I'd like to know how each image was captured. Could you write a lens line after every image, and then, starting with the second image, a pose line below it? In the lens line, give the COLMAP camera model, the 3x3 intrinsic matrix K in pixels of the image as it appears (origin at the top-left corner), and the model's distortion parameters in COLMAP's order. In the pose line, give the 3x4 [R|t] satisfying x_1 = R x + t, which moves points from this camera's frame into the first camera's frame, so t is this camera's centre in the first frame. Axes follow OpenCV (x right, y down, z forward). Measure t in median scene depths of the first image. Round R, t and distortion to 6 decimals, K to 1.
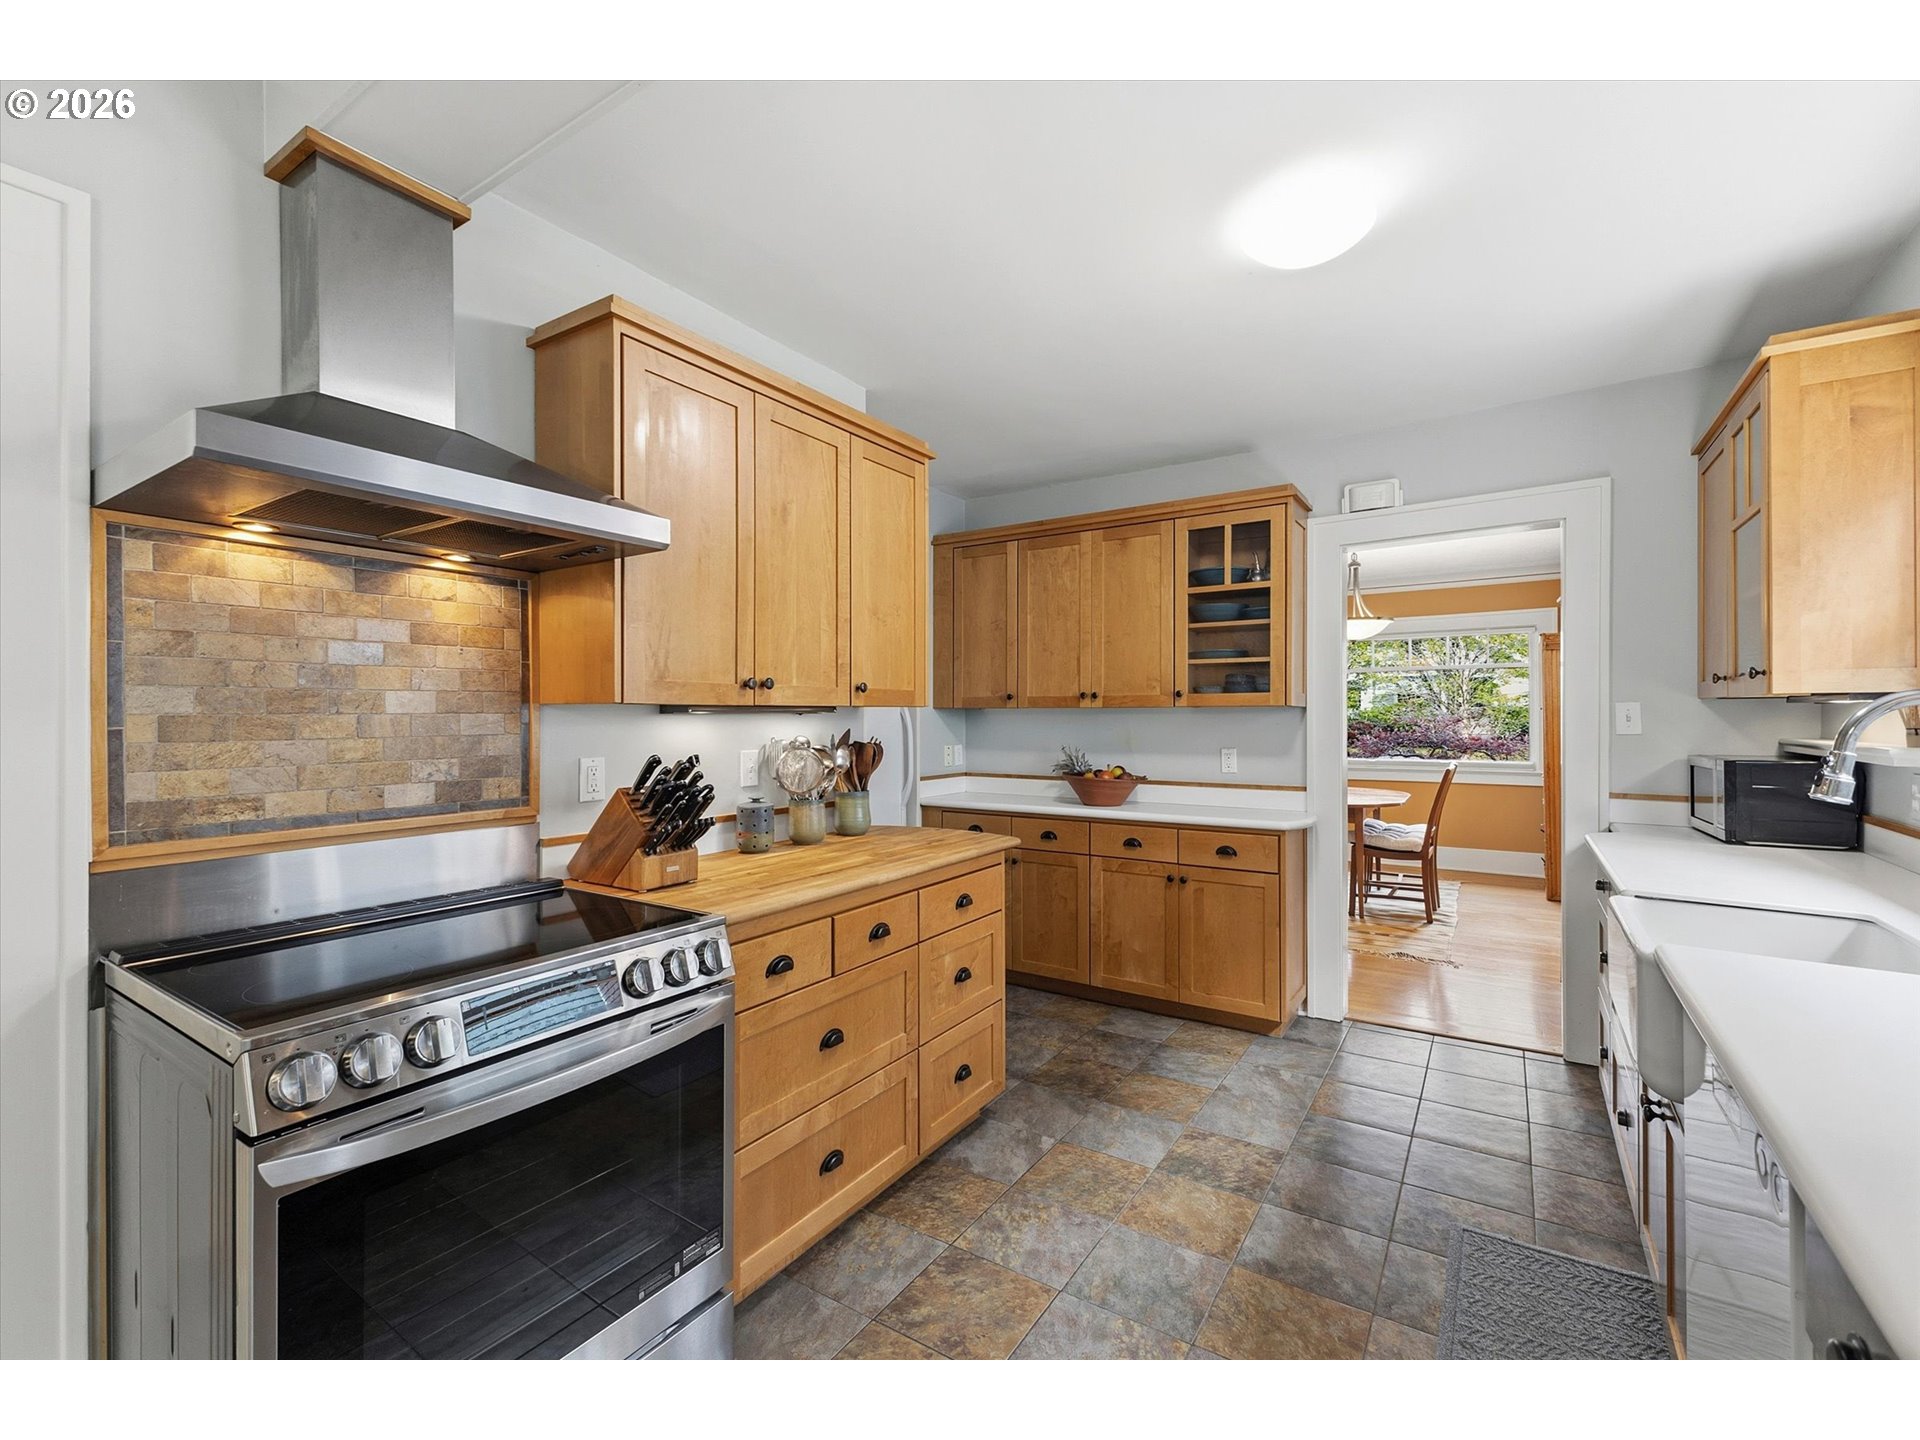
lens RADIAL K [[839.9, 0, 953.5], [0, 839.9, 717.3], [0, 0, 1]] dist [0.008119, -0.000119]
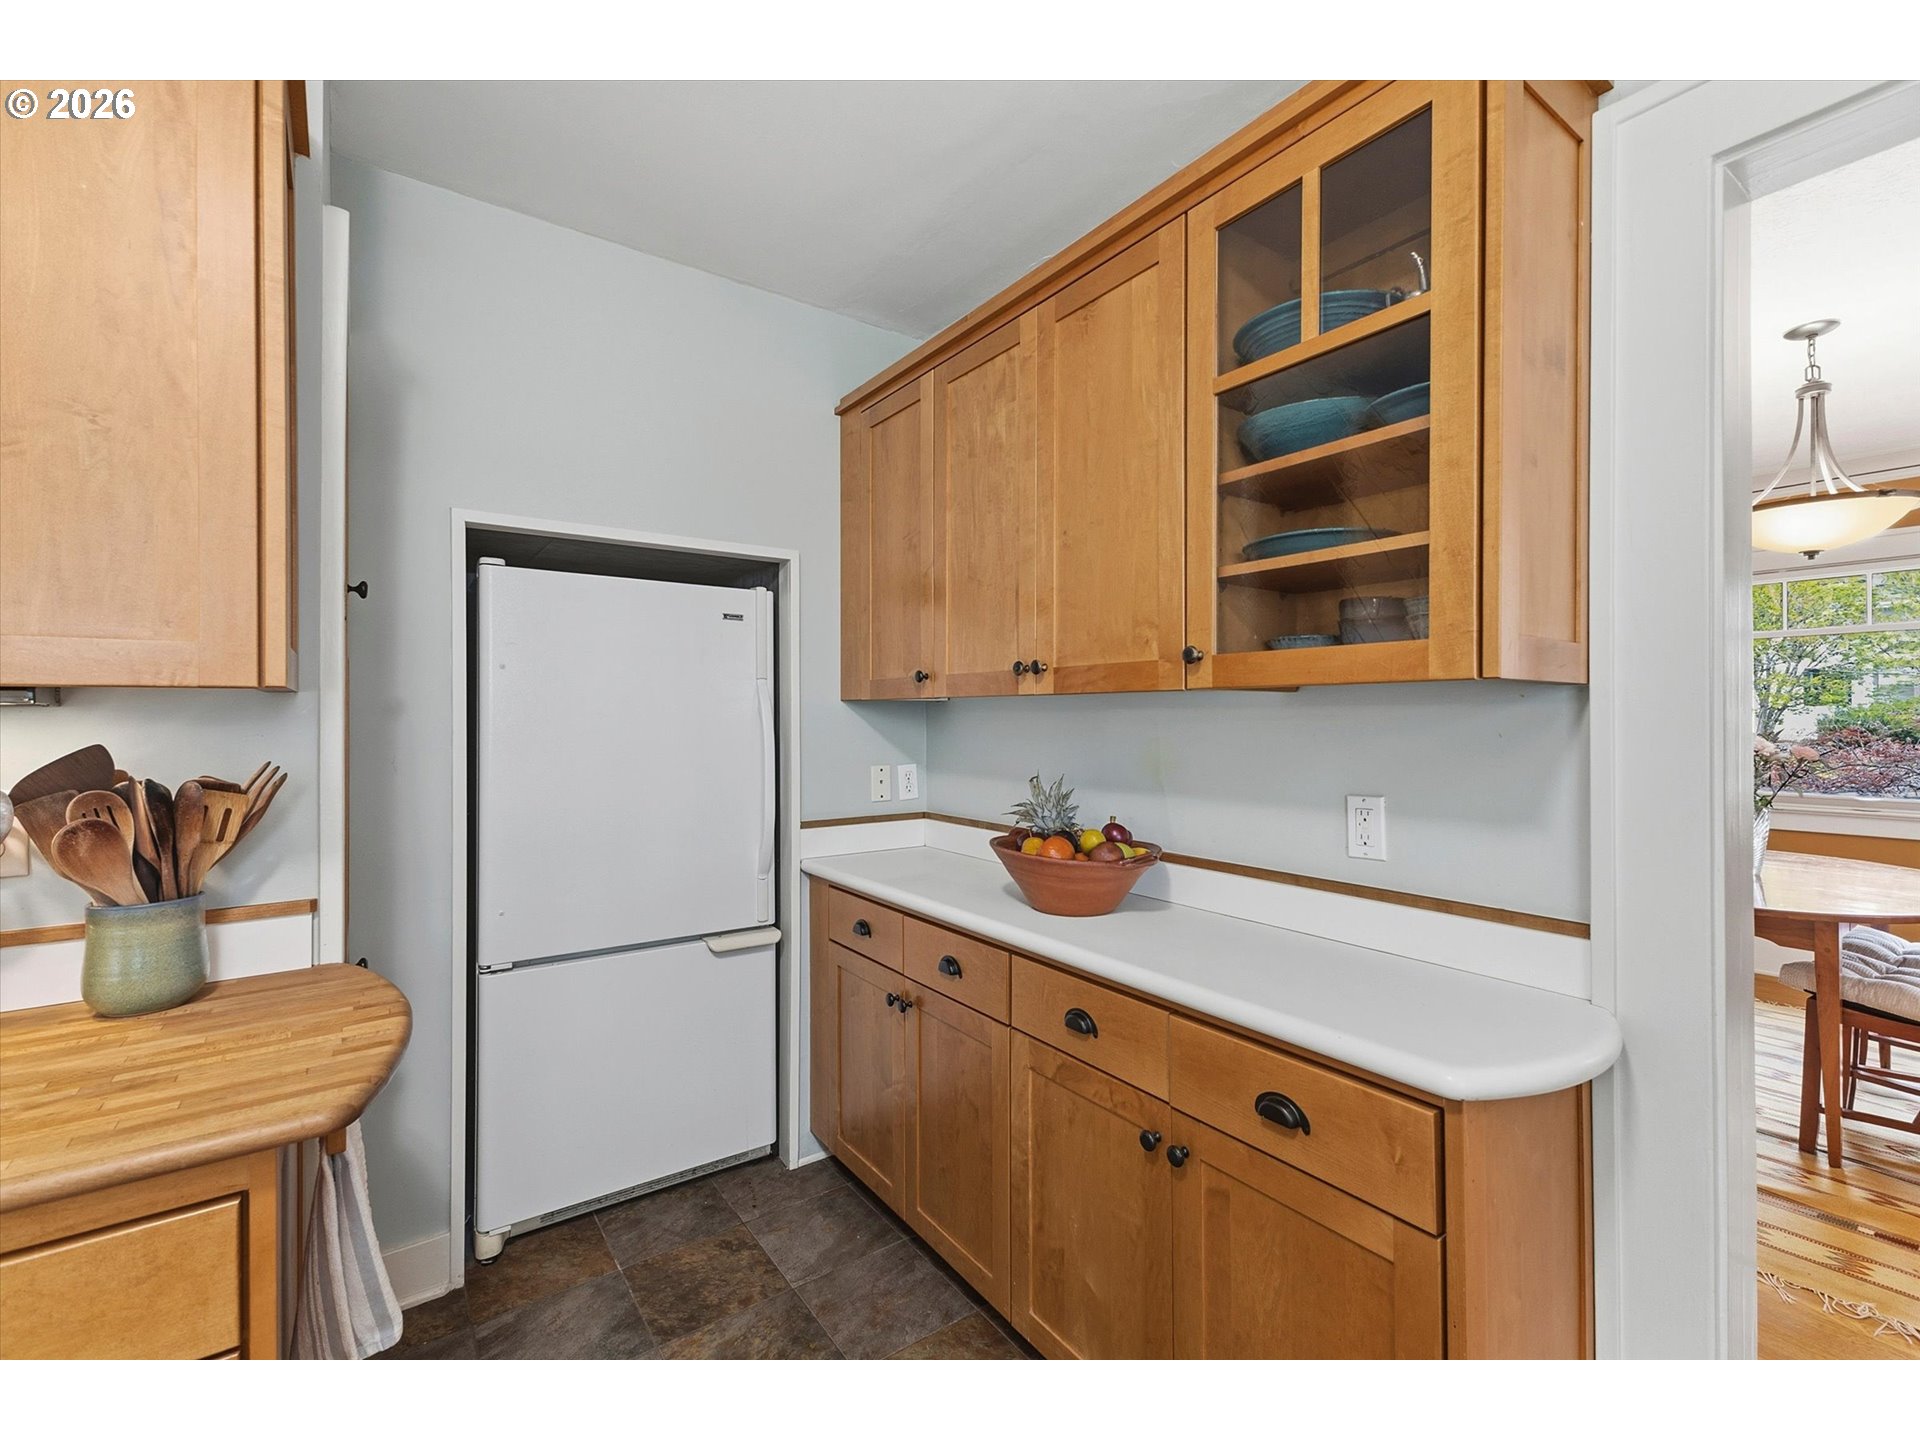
lens RADIAL K [[834.1, 0, 958.2], [0, 834.1, 713.7], [0, 0, 1]] dist [0.008724, -0.001138]
pose [[0.933790, -0.001831, -0.357816, 0.285244], [0.000262, 0.999990, -0.004434, 0.000661], [0.357821, 0.004047, 0.933782, 0.562474]]
